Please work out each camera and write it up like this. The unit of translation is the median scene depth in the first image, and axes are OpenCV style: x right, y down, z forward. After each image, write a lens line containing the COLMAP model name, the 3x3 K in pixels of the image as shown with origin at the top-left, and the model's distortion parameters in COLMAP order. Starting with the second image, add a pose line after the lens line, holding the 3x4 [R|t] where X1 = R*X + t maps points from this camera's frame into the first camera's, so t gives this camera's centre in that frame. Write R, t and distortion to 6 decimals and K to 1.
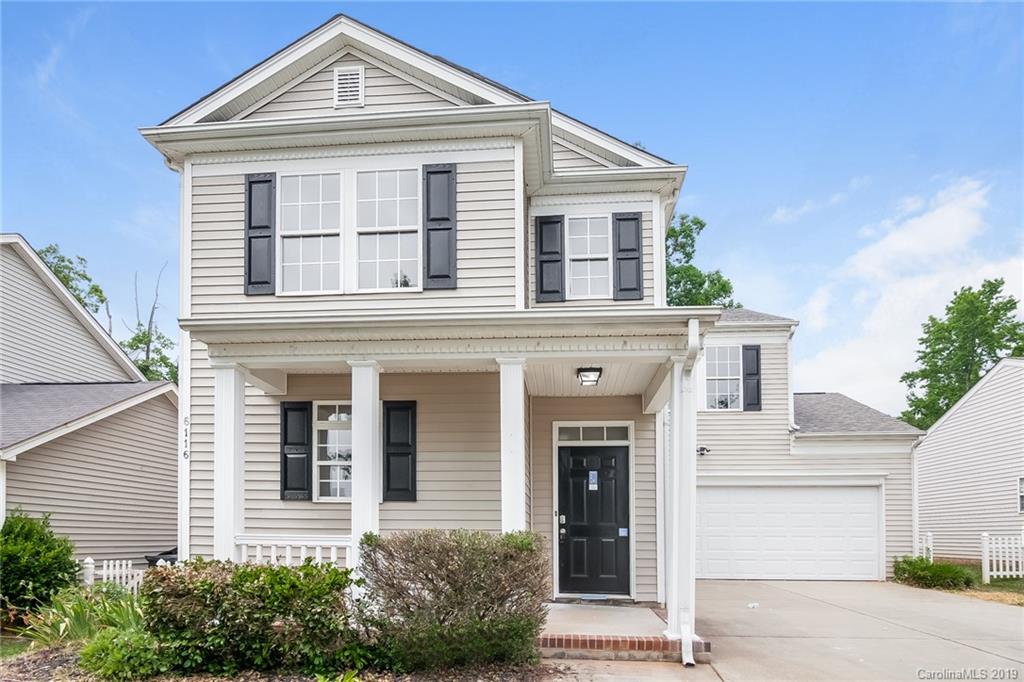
lens RADIAL K [[482.5, 0, 511.9], [0, 482.5, 366.7], [0, 0, 1]] dist [-0.013317, 0.000025]
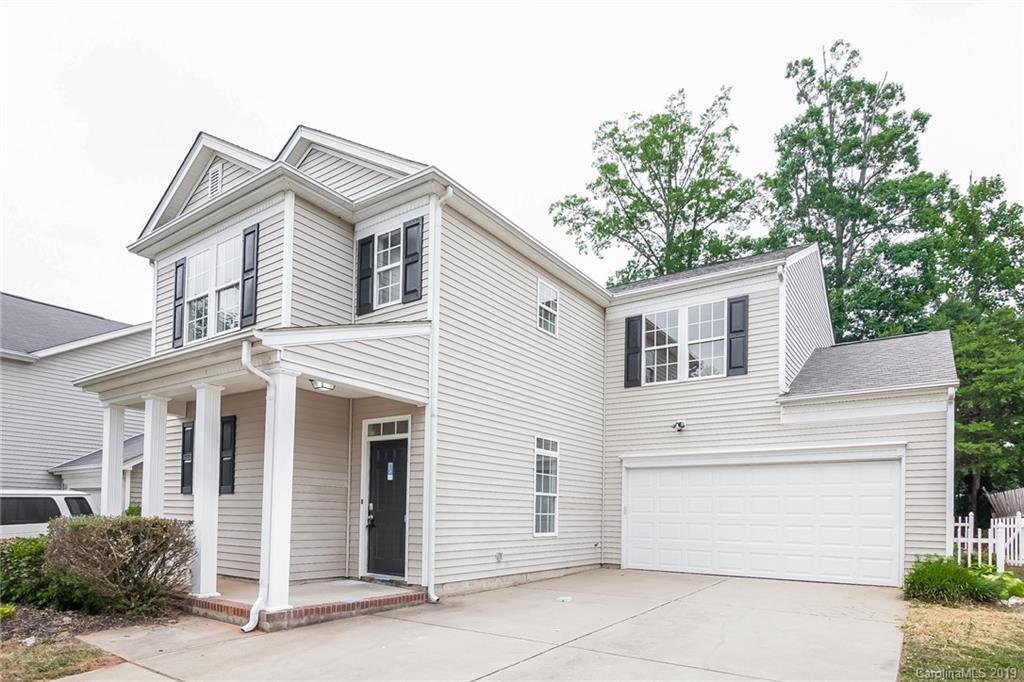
lens RADIAL K [[490.8, 0, 512.0], [0, 490.8, 341.0], [0, 0, 1]] dist [-0.011318, 0.000136]
pose [[0.899095, -0.143379, -0.413608, 0.883120], [0.137437, 0.989521, -0.044264, 0.028061], [0.415620, -0.017047, 0.909379, 0.097443]]
